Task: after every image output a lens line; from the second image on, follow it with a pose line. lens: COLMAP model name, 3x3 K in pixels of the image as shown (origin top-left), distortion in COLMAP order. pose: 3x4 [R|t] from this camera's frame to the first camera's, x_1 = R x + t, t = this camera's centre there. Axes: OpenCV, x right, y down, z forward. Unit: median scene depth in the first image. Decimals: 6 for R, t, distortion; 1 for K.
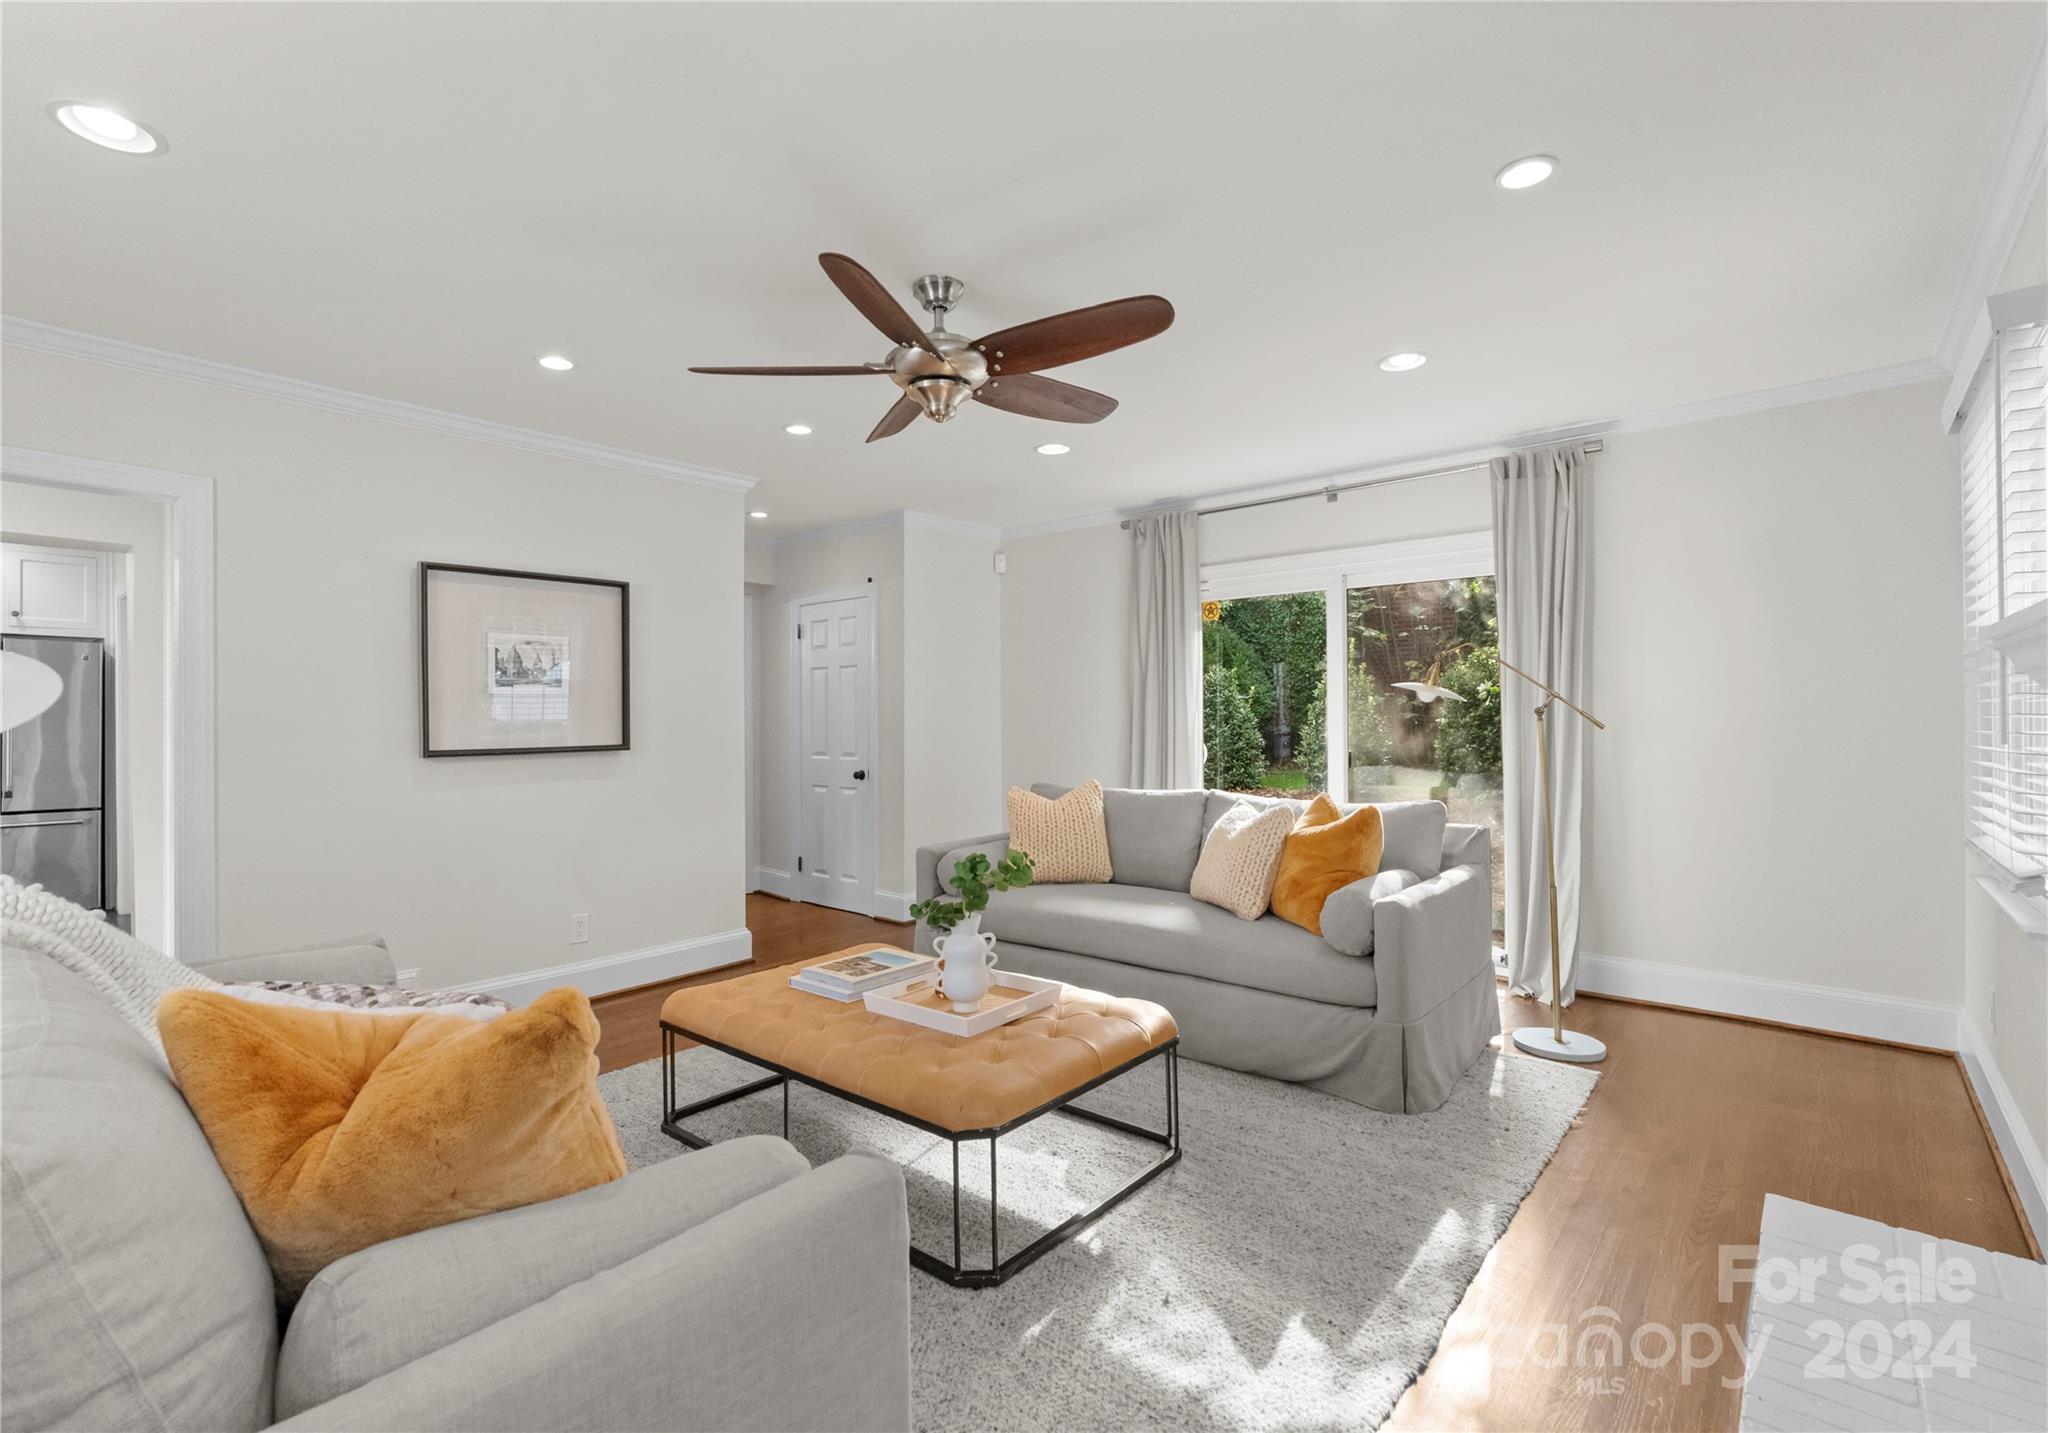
lens RADIAL K [[951.4, 0, 1020.5], [0, 951.4, 725.6], [0, 0, 1]] dist [-0.000256, -0.000005]
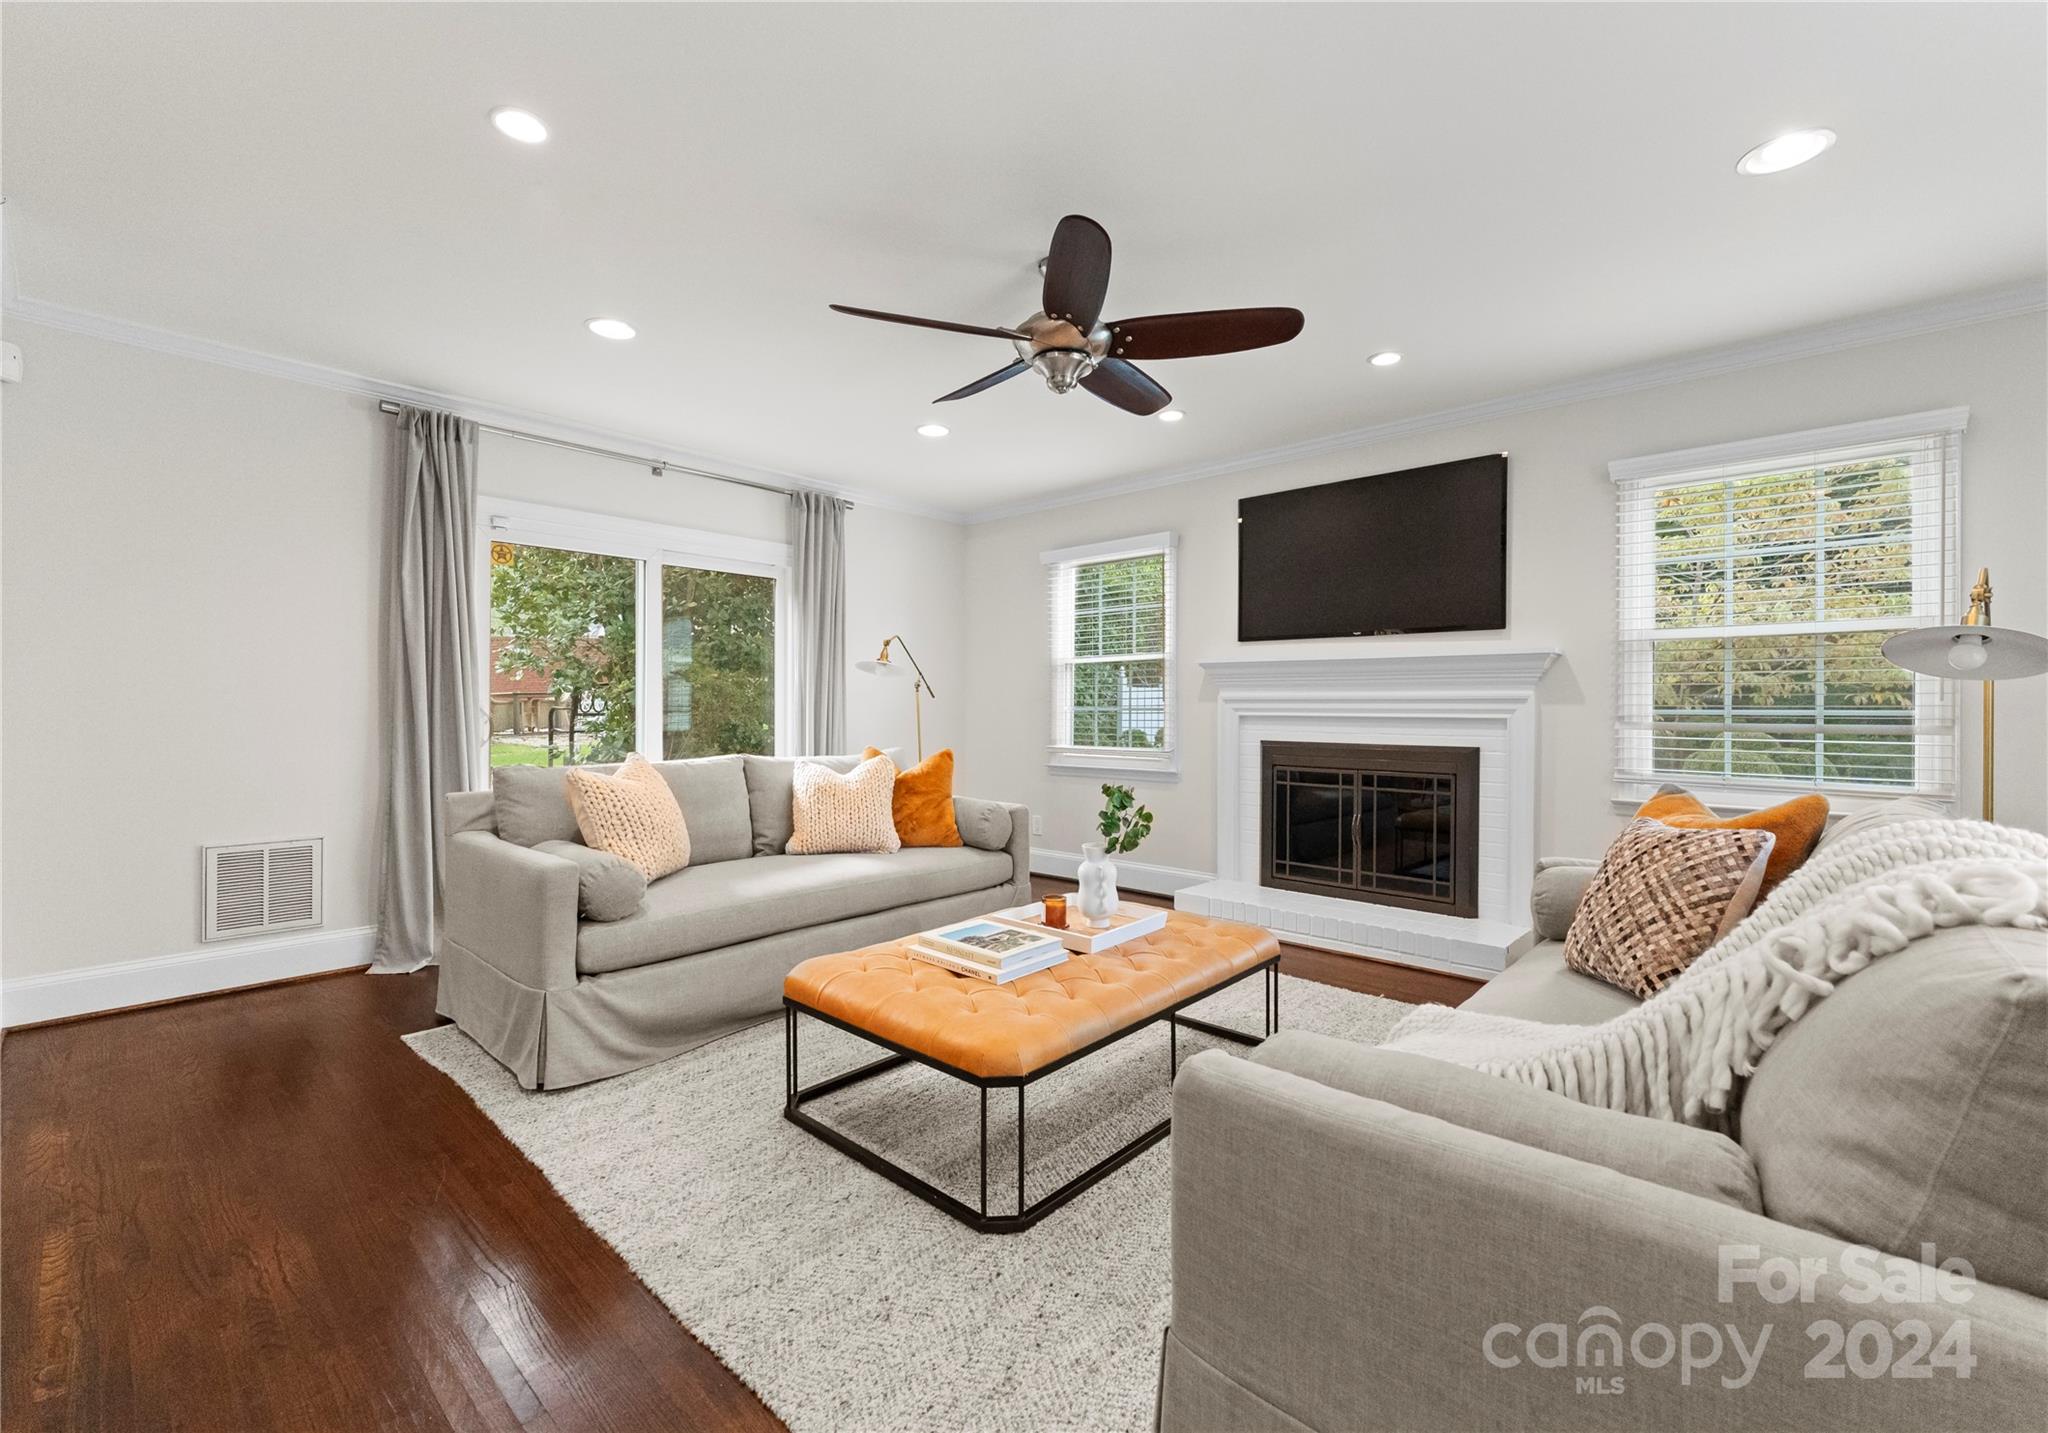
lens RADIAL K [[871.6, 0, 1027.9], [0, 871.6, 708.3], [0, 0, 1]] dist [-0.001645, -0.000963]
pose [[0.036623, 0.003338, 0.999324, -1.013869], [-0.002039, 0.999993, -0.003265, 0.033174], [-0.999327, -0.001918, 0.036630, 0.948543]]
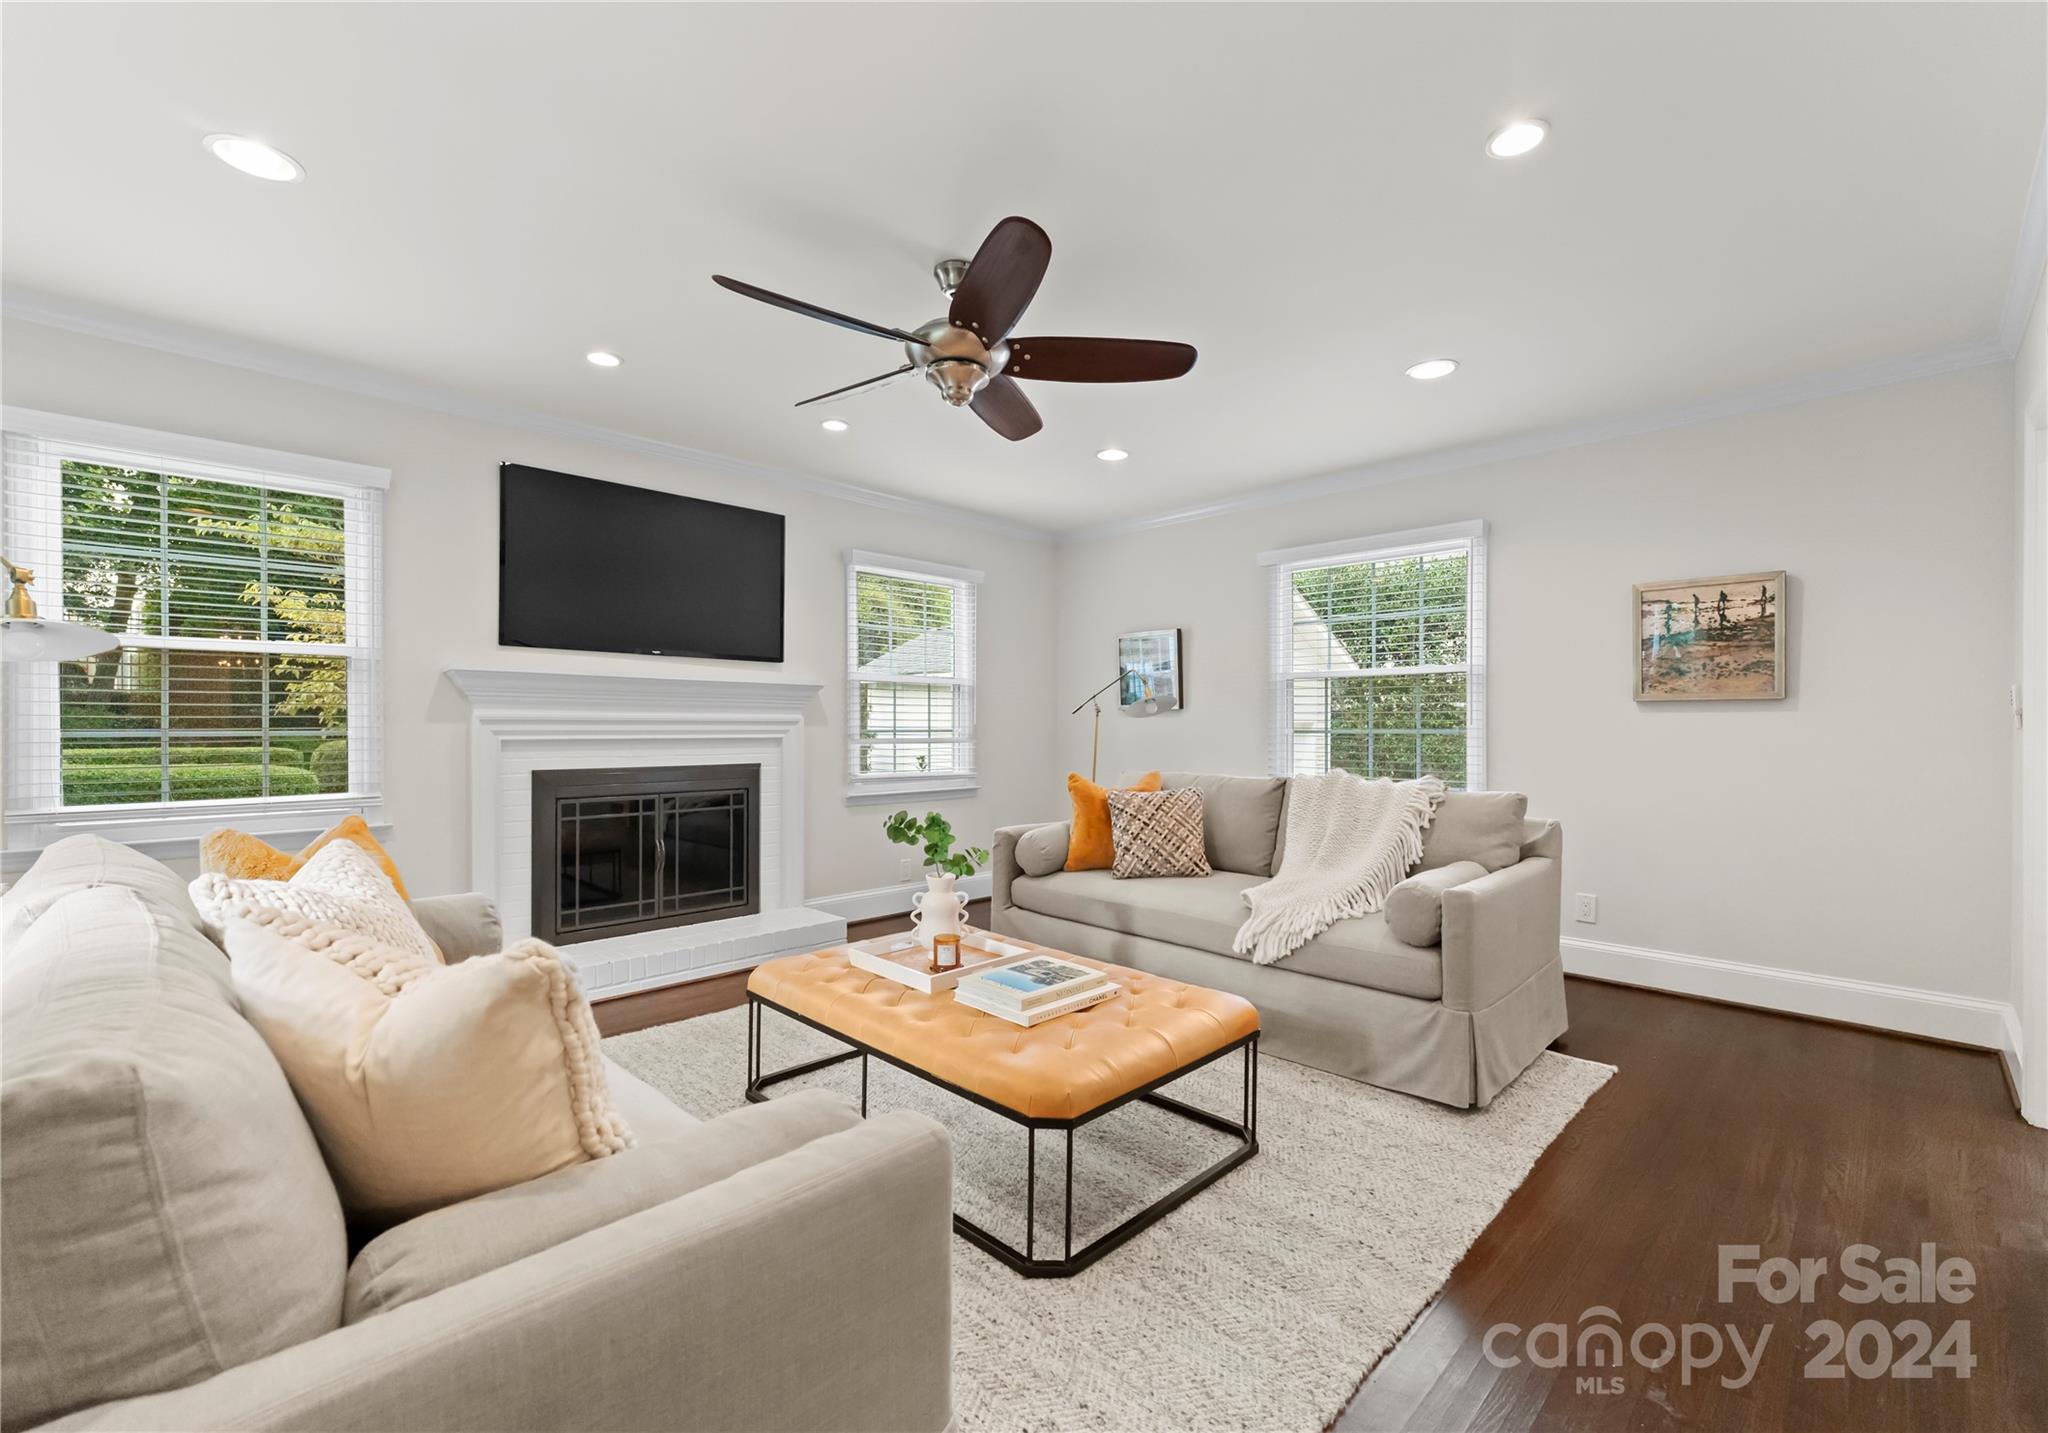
lens RADIAL K [[871.6, 0, 1032.4], [0, 871.6, 723.7], [0, 0, 1]] dist [-0.001645, -0.000963]
pose [[-0.997485, 0.001746, 0.070853, -0.219373], [0.001720, 0.999998, -0.000430, 0.018434], [-0.070854, -0.000307, -0.997487, 1.832386]]
